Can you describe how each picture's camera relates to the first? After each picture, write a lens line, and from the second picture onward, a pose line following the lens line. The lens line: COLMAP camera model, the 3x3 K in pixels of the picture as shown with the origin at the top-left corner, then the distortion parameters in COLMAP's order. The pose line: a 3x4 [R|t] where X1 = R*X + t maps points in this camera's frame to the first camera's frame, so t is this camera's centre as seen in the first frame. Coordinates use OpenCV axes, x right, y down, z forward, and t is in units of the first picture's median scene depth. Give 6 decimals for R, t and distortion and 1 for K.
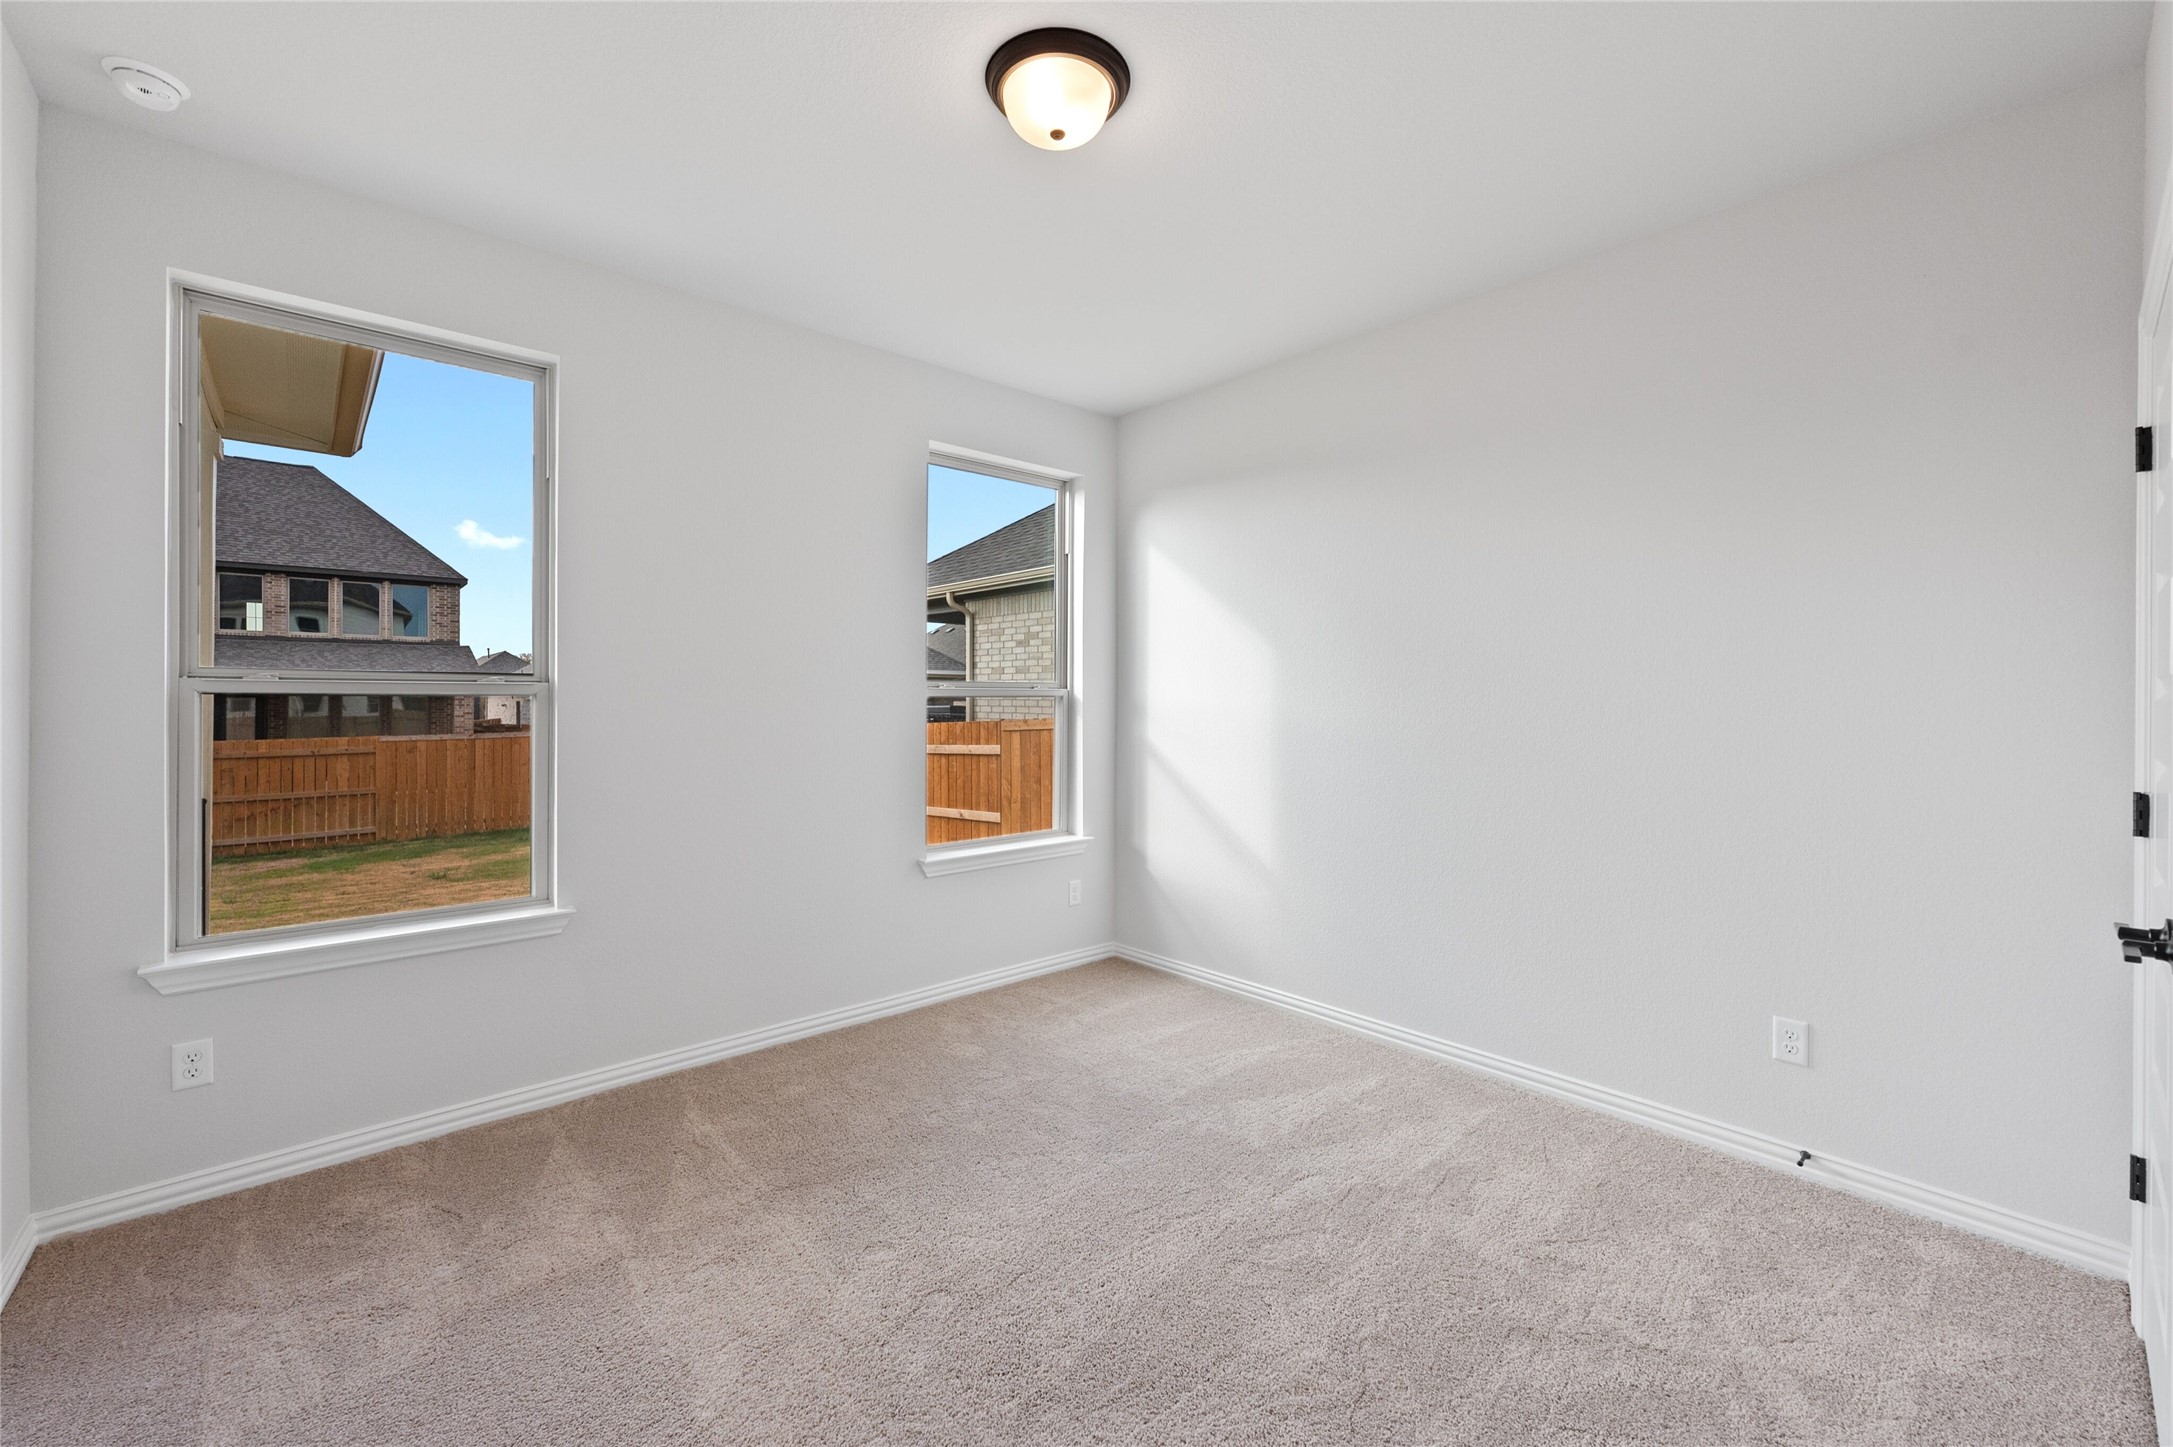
lens RADIAL K [[869.2, 0, 1079.3], [0, 869.2, 702.0], [0, 0, 1]] dist [-0.000254, -0.000040]
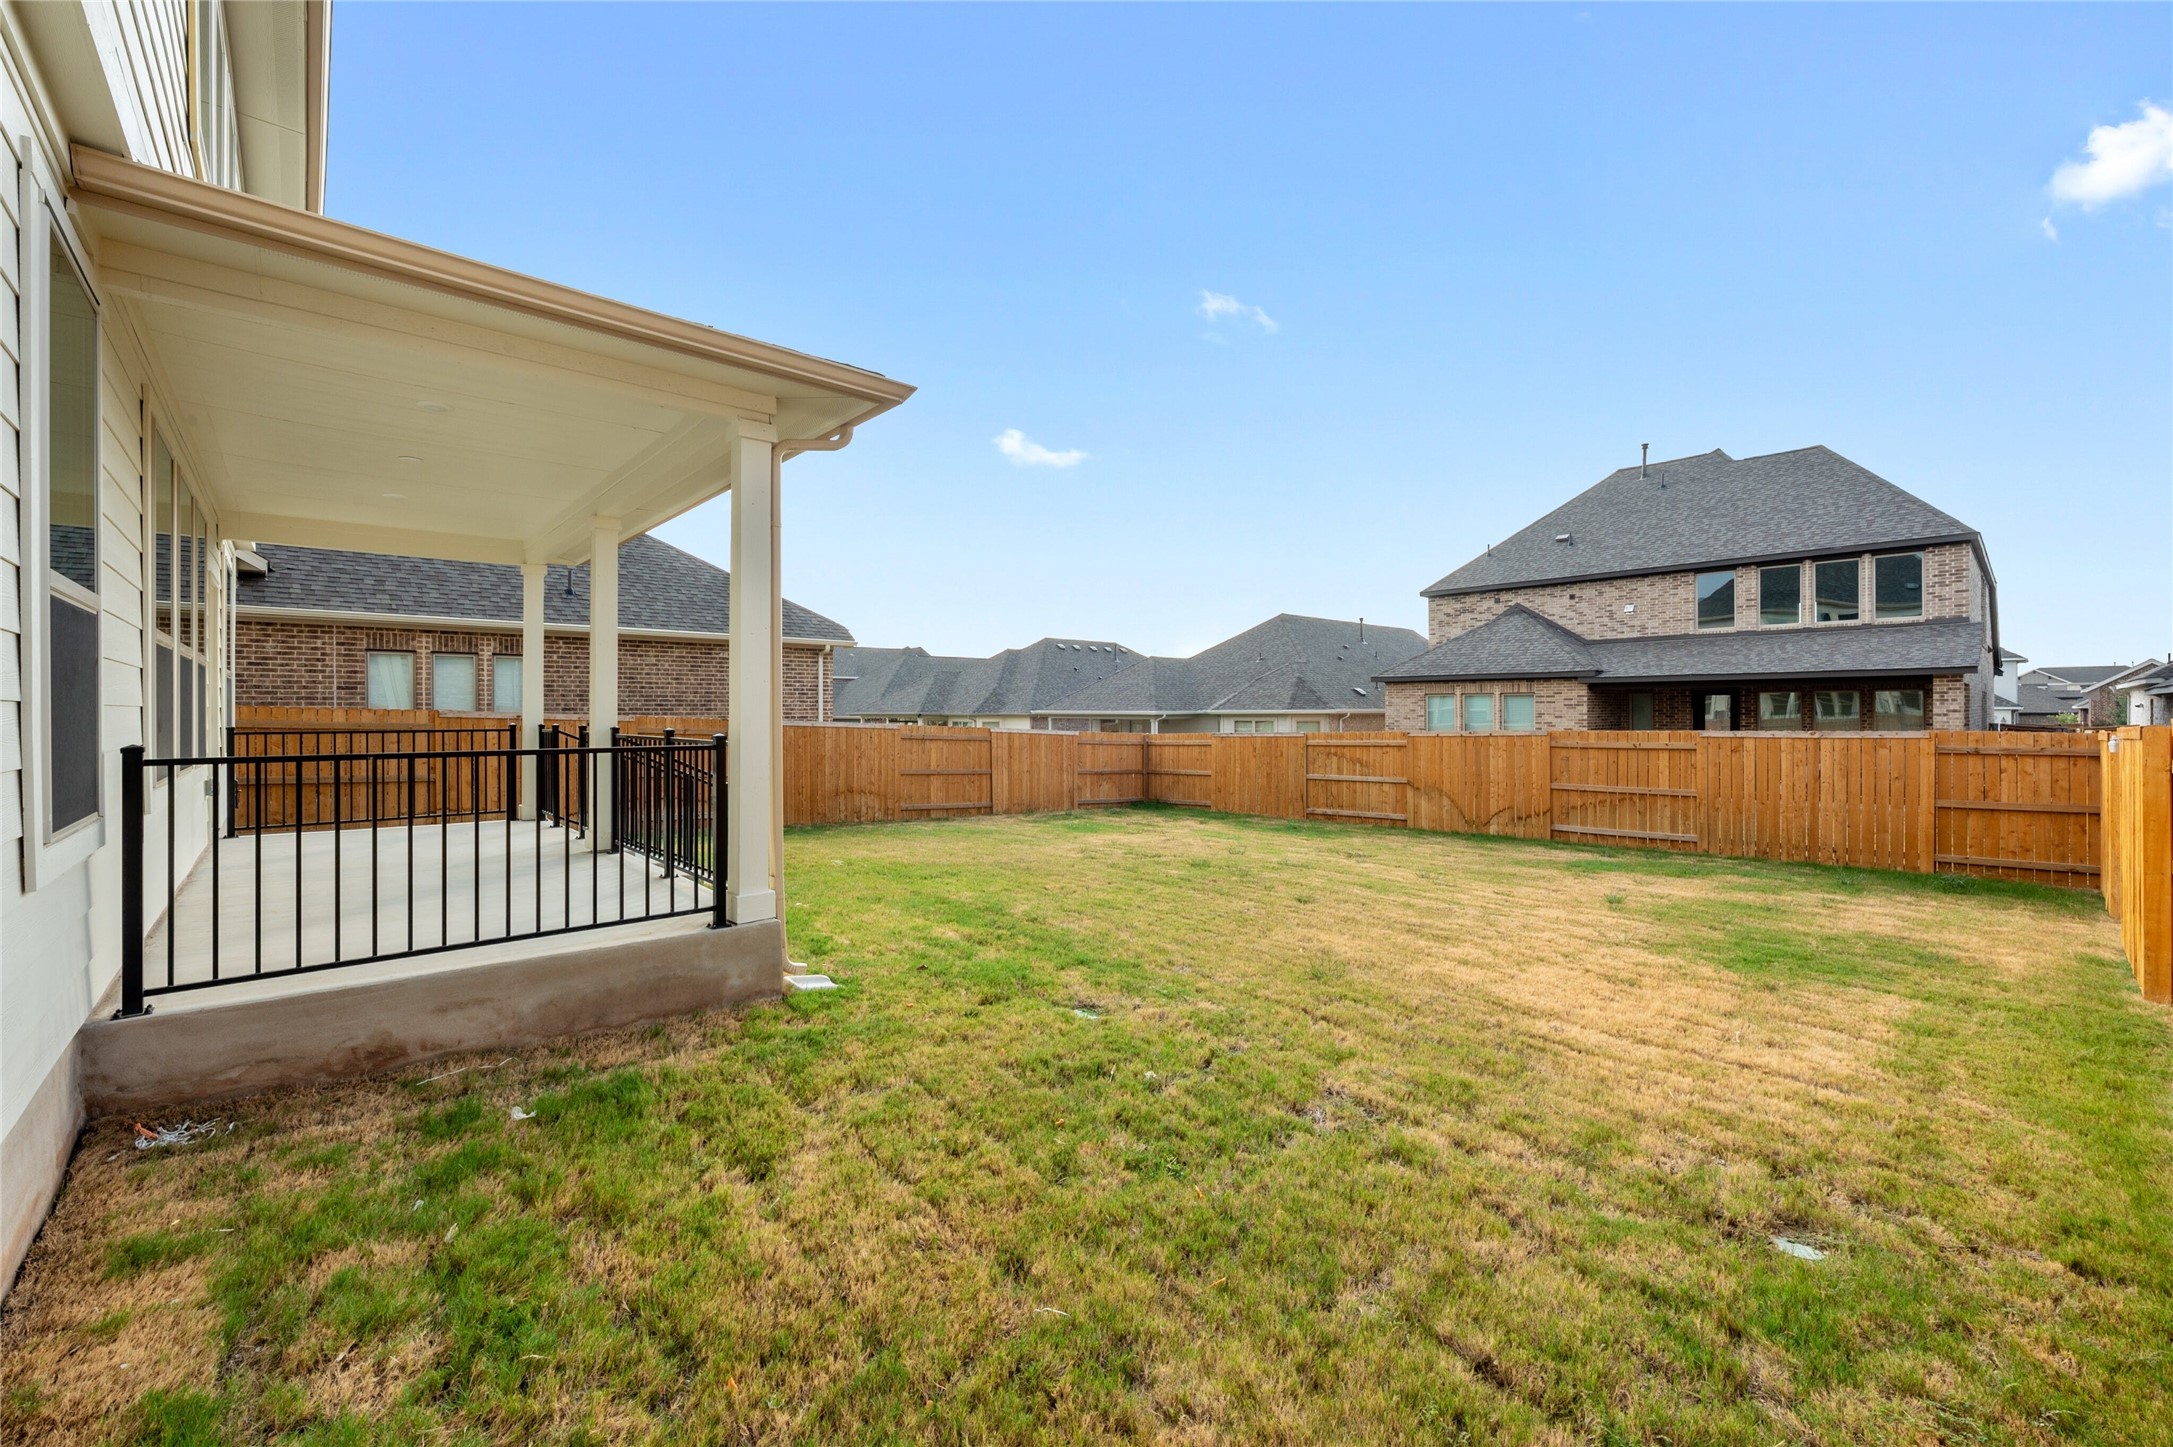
lens RADIAL K [[869.2, 0, 1066.8], [0, 869.2, 709.7], [0, 0, 1]] dist [-0.000254, -0.000040]
pose [[-0.014048, -0.006741, -0.999879, 0.064346], [0.000932, 0.999977, -0.006755, 0.022411], [0.999901, -0.001026, -0.014042, 0.364391]]
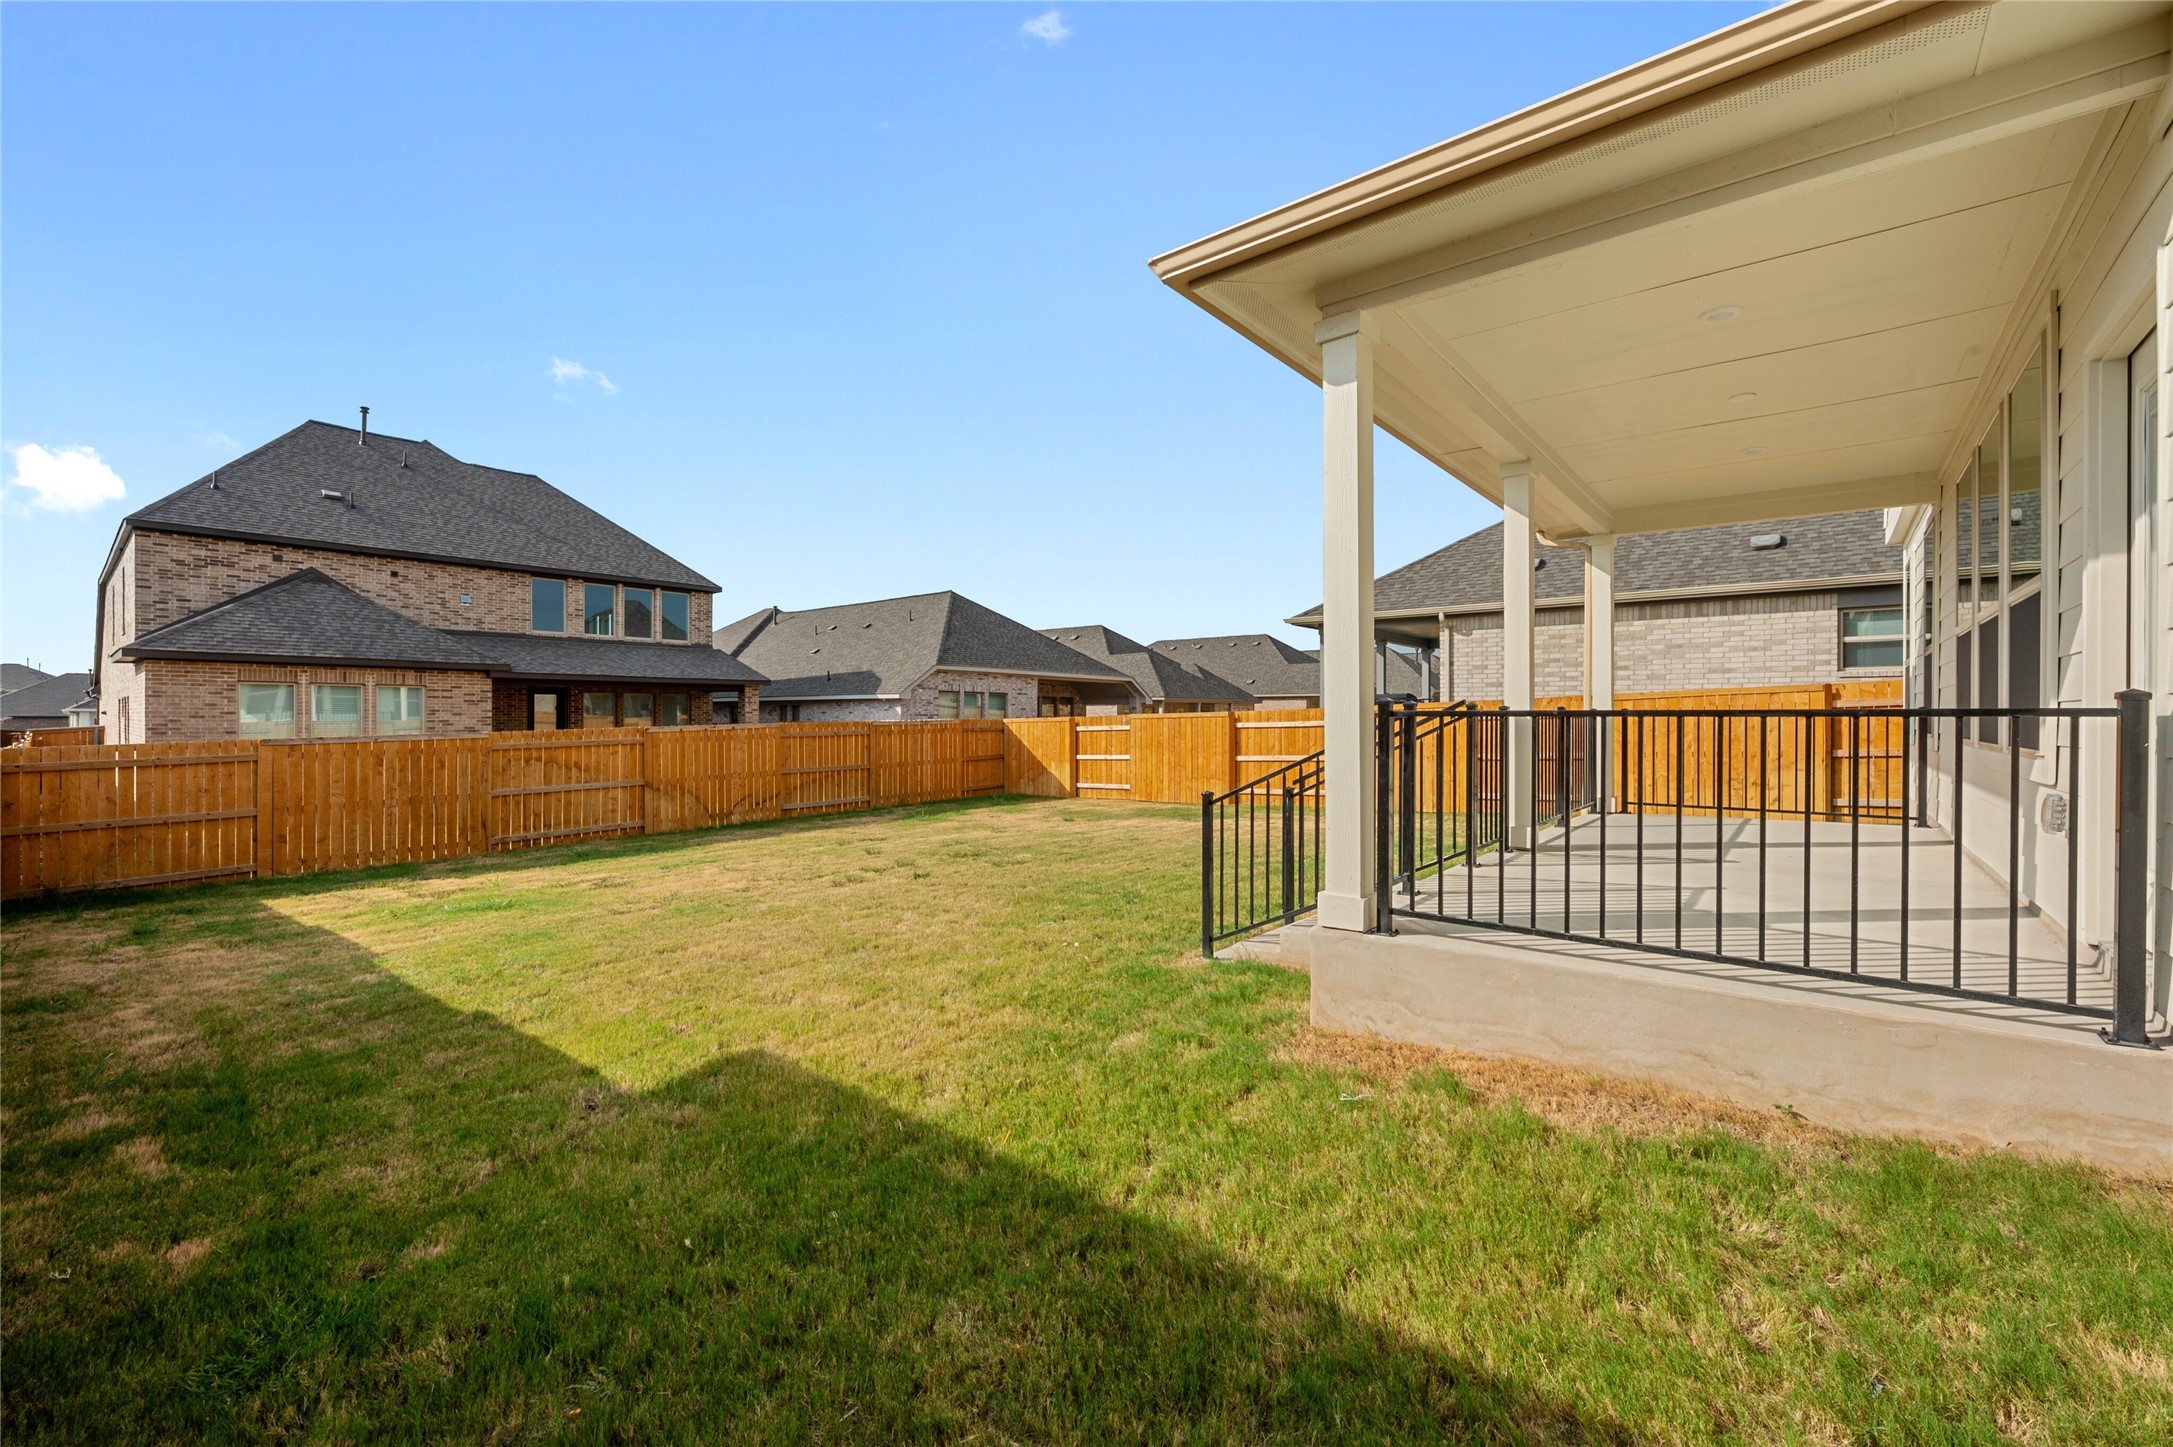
lens RADIAL K [[869.2, 0, 1098.3], [0, 869.2, 723.2], [0, 0, 1]] dist [-0.000254, -0.000040]
pose [[0.988474, -0.010384, 0.151032, -0.637344], [0.009644, 0.999938, 0.005634, 0.039056], [-0.151081, -0.004112, 0.988513, -0.201967]]
